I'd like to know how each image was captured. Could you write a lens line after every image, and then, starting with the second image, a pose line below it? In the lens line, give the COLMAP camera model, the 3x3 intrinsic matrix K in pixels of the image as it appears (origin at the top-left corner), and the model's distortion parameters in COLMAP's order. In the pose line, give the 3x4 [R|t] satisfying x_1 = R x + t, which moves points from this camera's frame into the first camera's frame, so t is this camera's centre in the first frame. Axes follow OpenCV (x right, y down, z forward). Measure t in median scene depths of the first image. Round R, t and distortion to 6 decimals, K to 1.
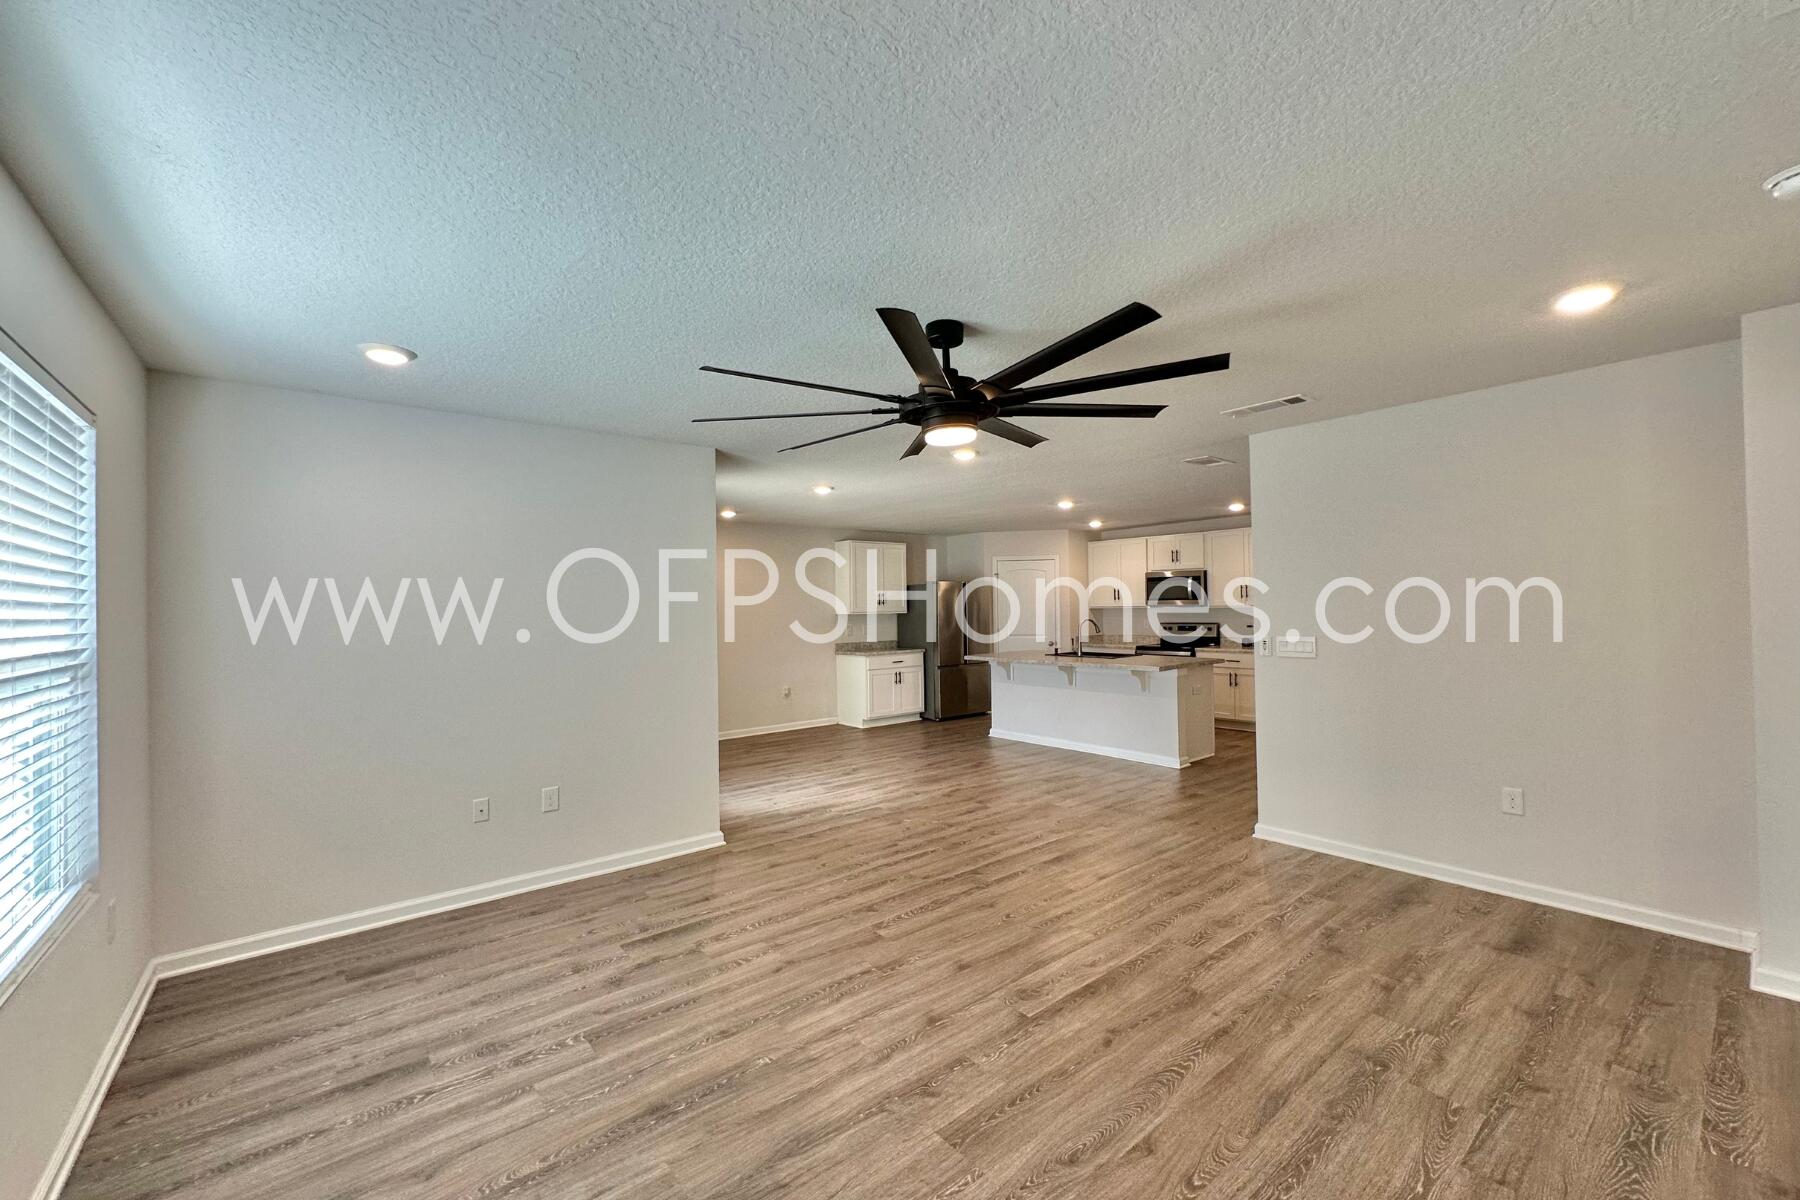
lens RADIAL K [[717.5, 0, 900.0], [0, 717.5, 600.0], [0, 0, 1]] dist [-0.000889, 0.000218]
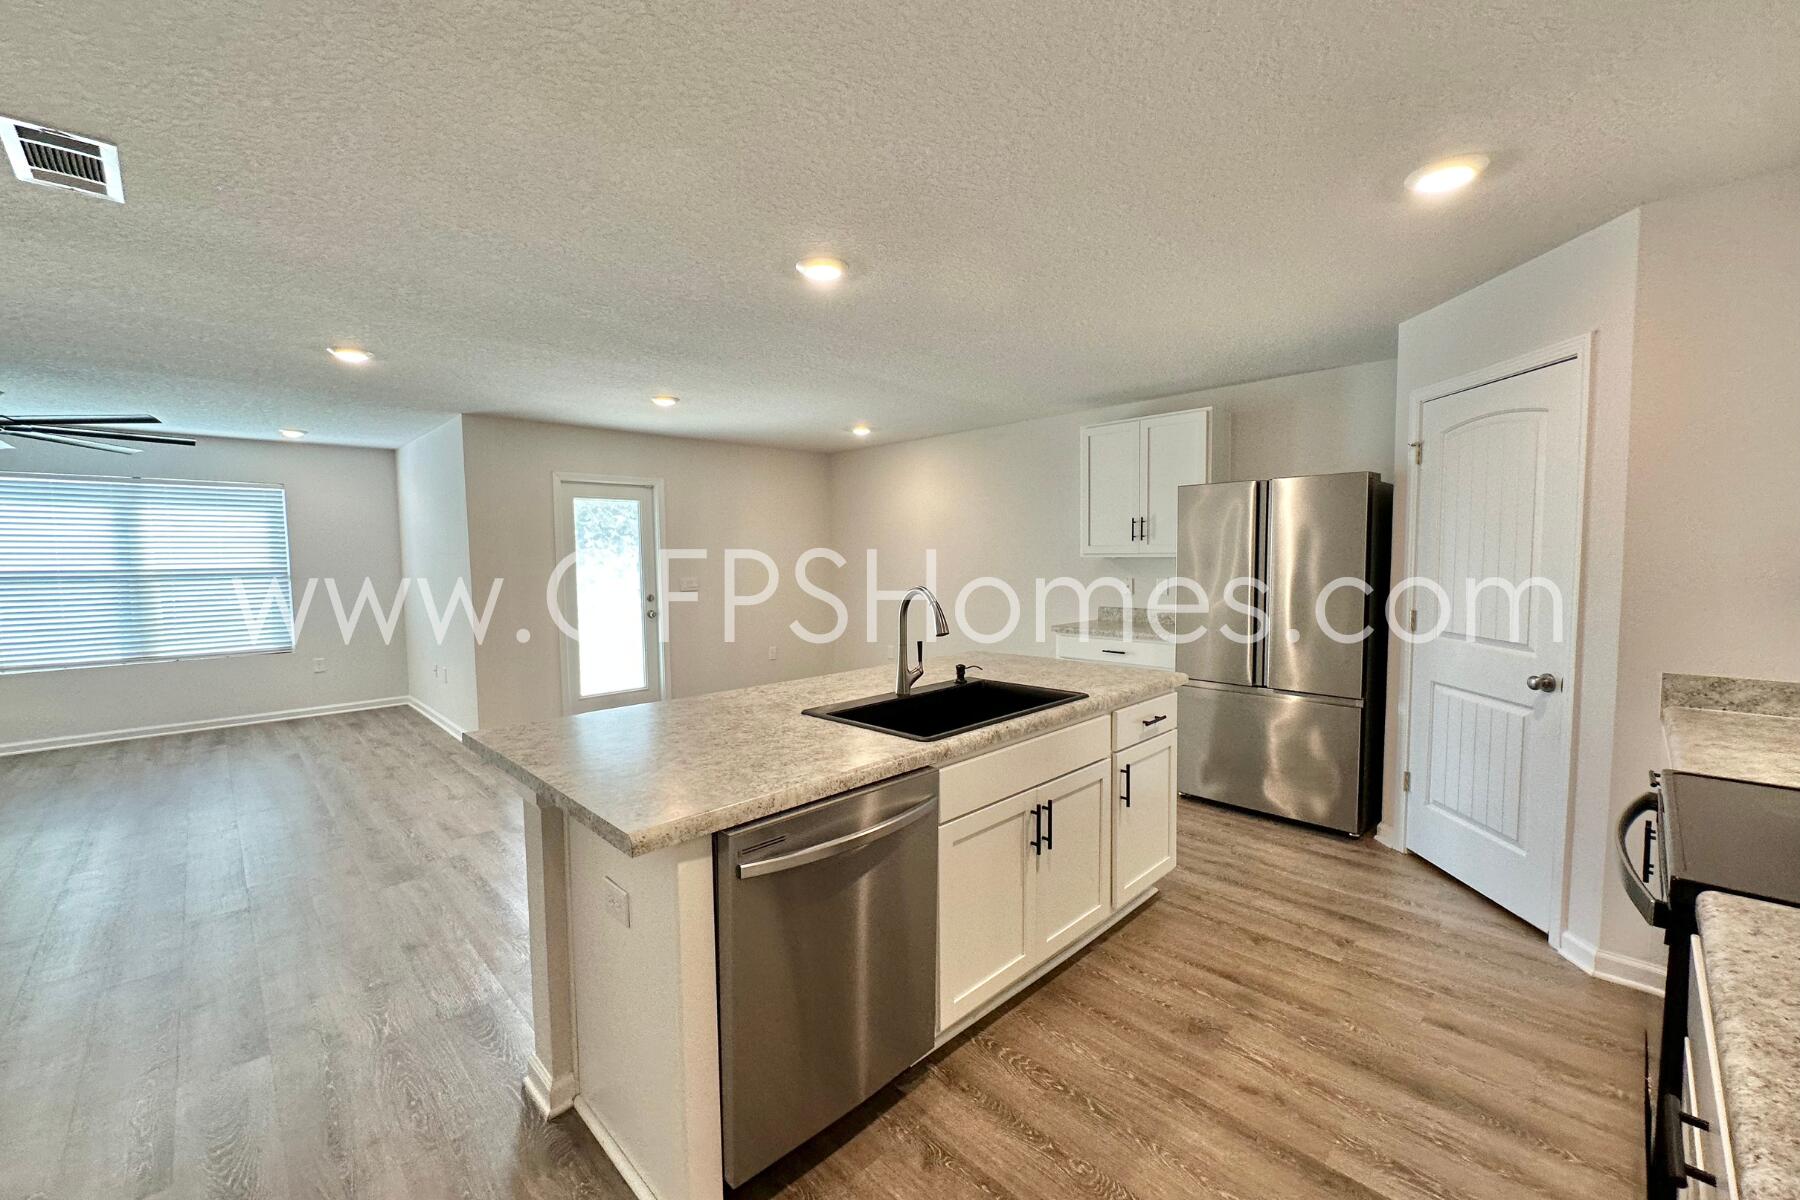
lens RADIAL K [[717.5, 0, 900.0], [0, 717.5, 600.0], [0, 0, 1]] dist [-0.000889, 0.000218]
pose [[0.089366, 0.081878, -0.992628, 1.412456], [0.021746, 0.996217, 0.084132, 0.007658], [0.995761, -0.029104, 0.087247, 2.306525]]
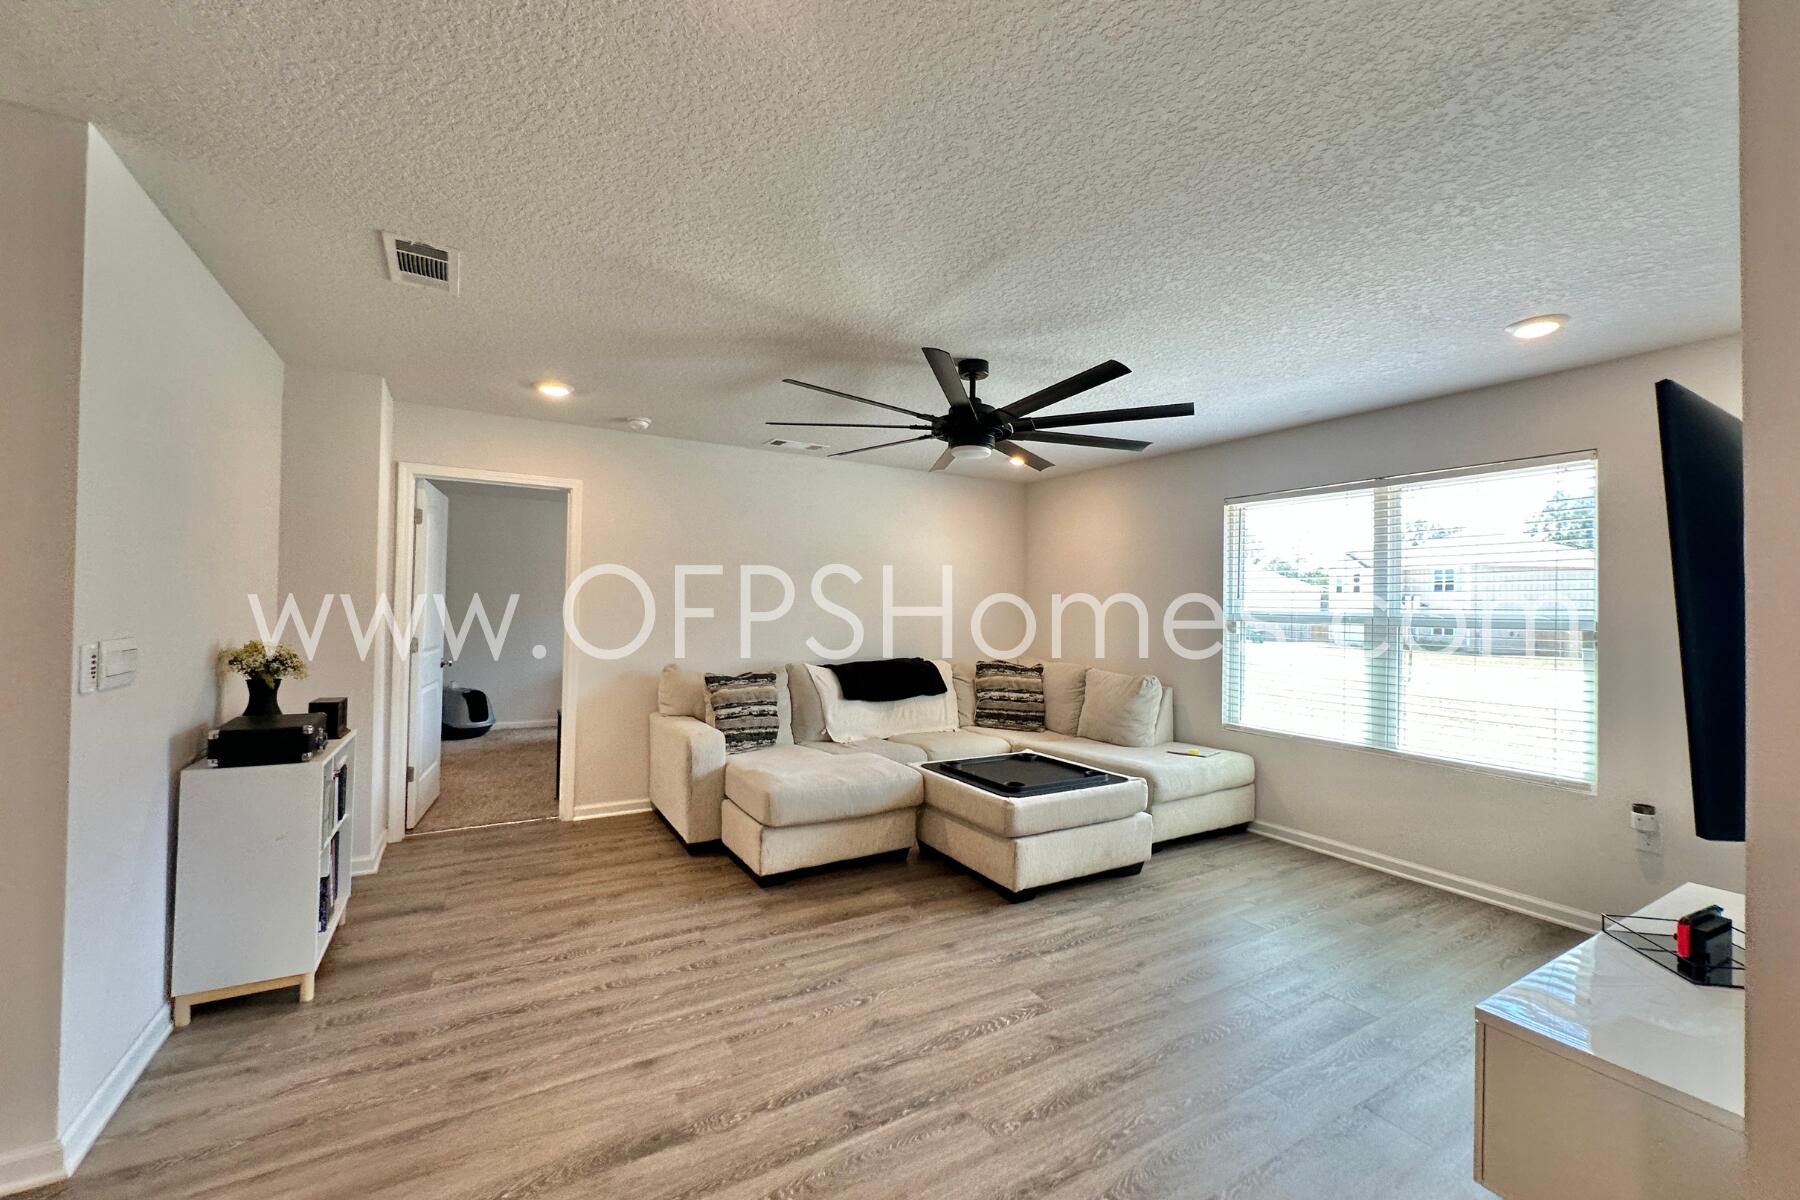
lens RADIAL K [[717.5, 0, 900.0], [0, 717.5, 600.0], [0, 0, 1]] dist [-0.000889, 0.000218]
pose [[-0.989136, 0.002336, 0.146983, 0.005026], [-0.001633, 0.999637, -0.026875, 0.052042], [-0.146993, -0.026823, -0.988774, 1.871429]]
